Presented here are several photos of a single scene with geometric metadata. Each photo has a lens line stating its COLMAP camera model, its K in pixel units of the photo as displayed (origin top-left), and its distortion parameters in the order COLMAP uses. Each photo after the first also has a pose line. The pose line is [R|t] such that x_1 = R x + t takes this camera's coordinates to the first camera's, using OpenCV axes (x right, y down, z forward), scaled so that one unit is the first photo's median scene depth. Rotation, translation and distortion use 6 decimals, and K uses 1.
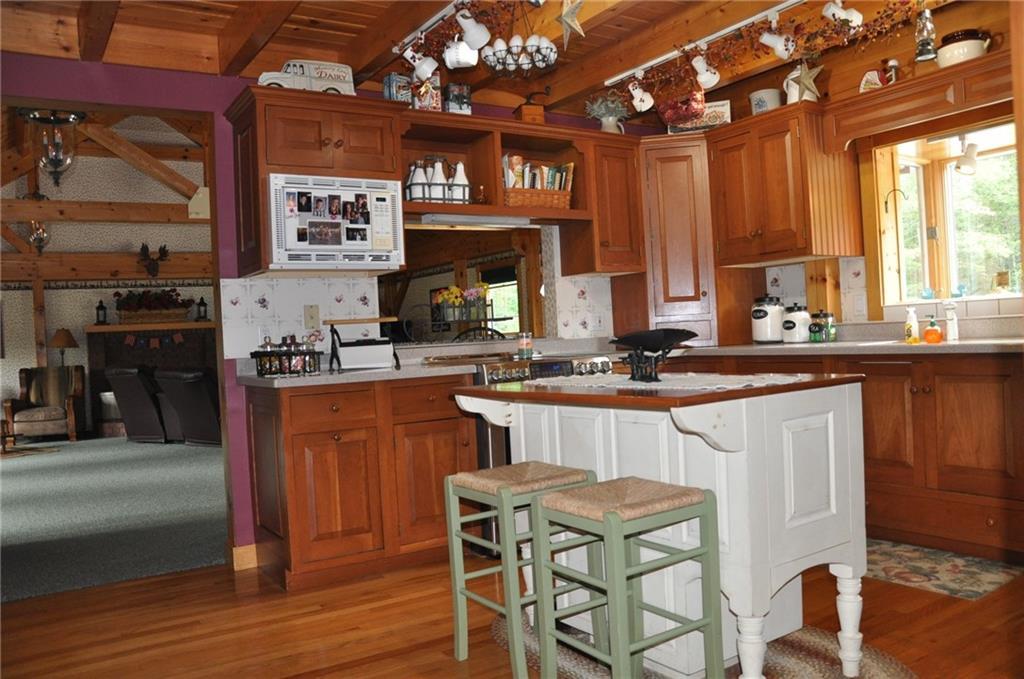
lens RADIAL K [[802.6, 0, 505.1], [0, 802.6, 339.3], [0, 0, 1]] dist [-0.153240, 0.111553]
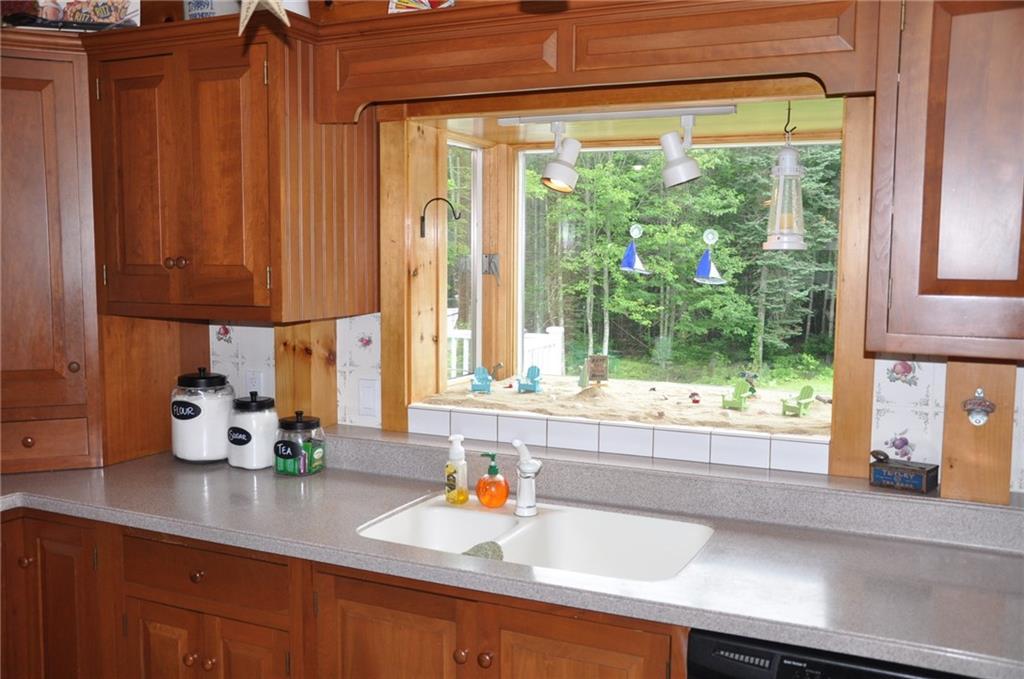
lens RADIAL K [[959.0, 0, 512.0], [0, 959.0, 339.5], [0, 0, 1]] dist [-0.037358, 0.003900]
pose [[0.846820, 0.002059, 0.531875, 0.199659], [-0.045331, 0.996634, 0.068314, -0.155516], [-0.529944, -0.081960, 0.844063, 0.419721]]
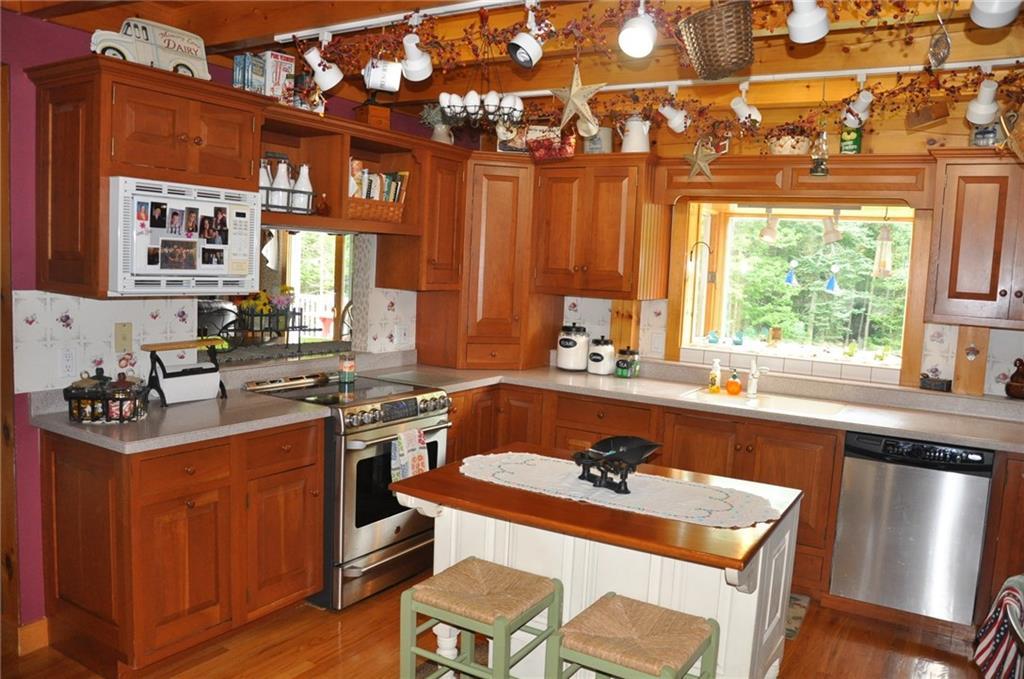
lens RADIAL K [[802.6, 0, 505.1], [0, 802.6, 339.3], [0, 0, 1]] dist [-0.153240, 0.111553]
pose [[0.896139, 0.049704, 0.440982, -0.253255], [-0.090783, 0.993225, 0.072536, -0.124455], [-0.434389, -0.105036, 0.894580, 0.115827]]
